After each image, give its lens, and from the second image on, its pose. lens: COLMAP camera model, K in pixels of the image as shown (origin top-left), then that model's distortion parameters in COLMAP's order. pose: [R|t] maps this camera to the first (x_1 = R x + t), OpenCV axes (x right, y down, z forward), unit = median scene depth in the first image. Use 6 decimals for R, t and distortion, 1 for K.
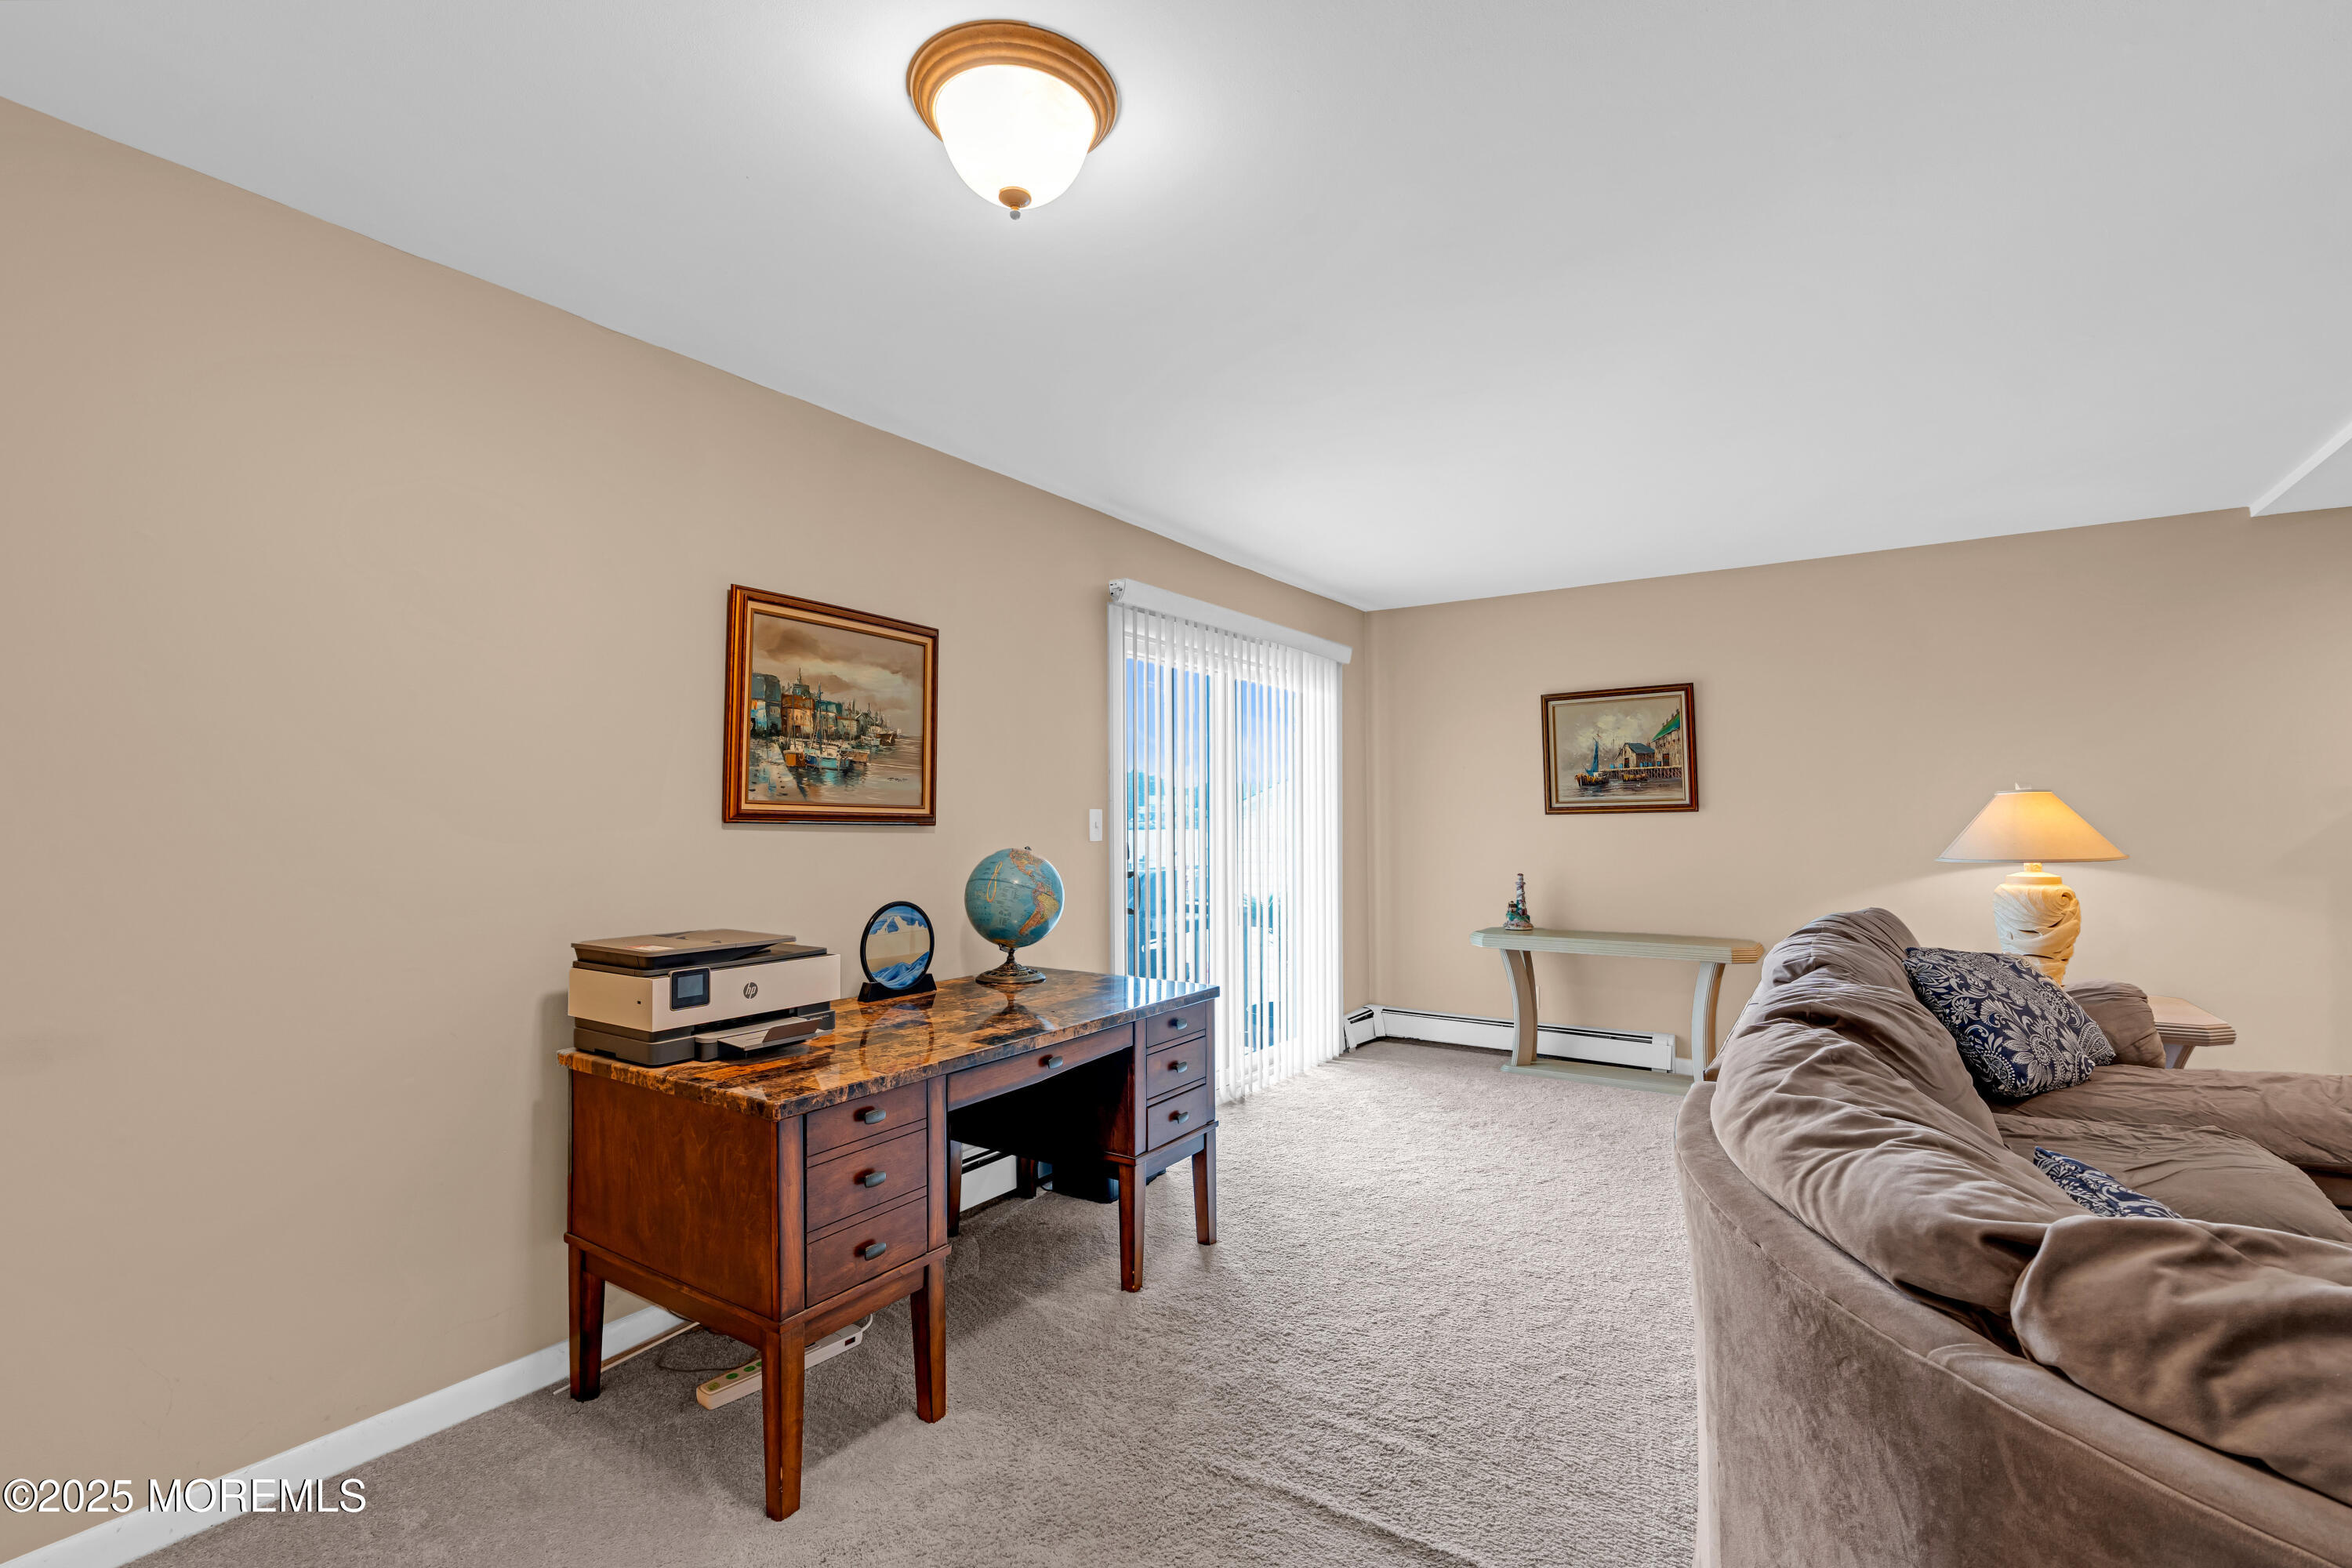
lens RADIAL K [[1048.2, 0, 1206.5], [0, 1048.2, 785.5], [0, 0, 1]] dist [-0.015375, 0.006905]
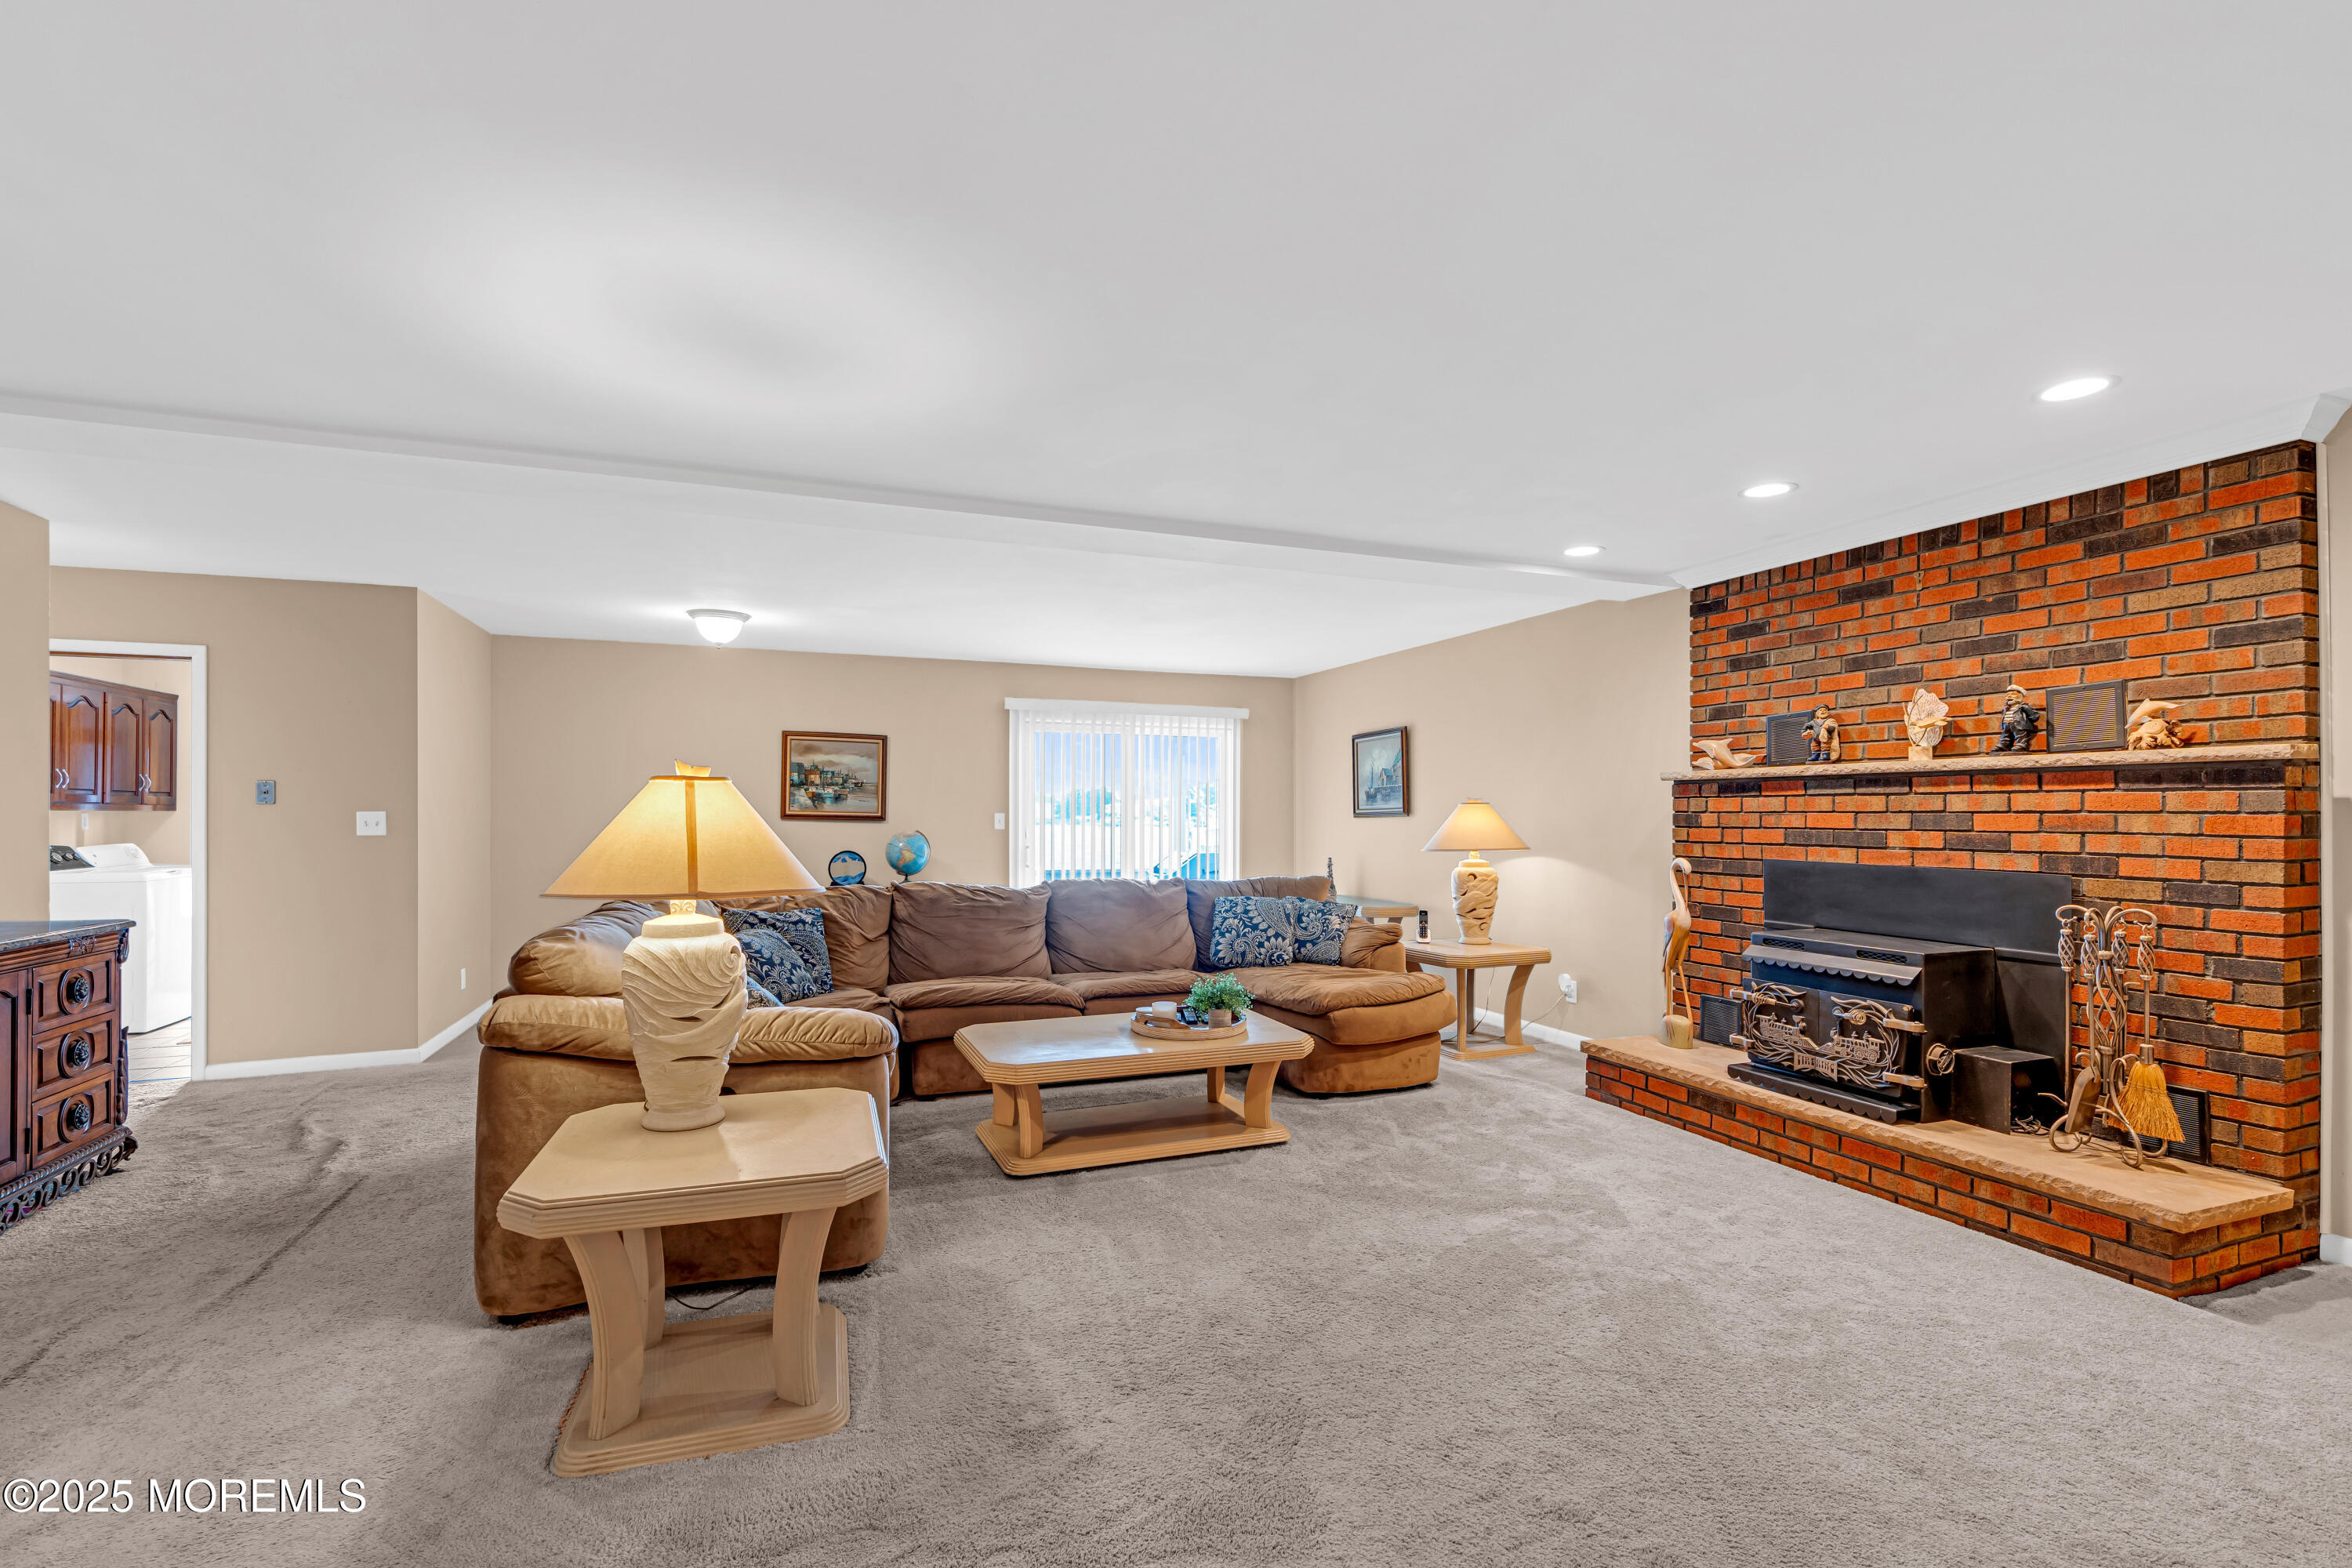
lens RADIAL K [[1048.2, 0, 1206.5], [0, 1048.2, 785.5], [0, 0, 1]] dist [-0.015375, 0.006905]
pose [[0.840855, -0.010074, -0.541167, 1.675914], [0.010489, 0.999942, -0.002317, -0.027954], [0.541159, -0.003728, 0.840912, -0.591982]]
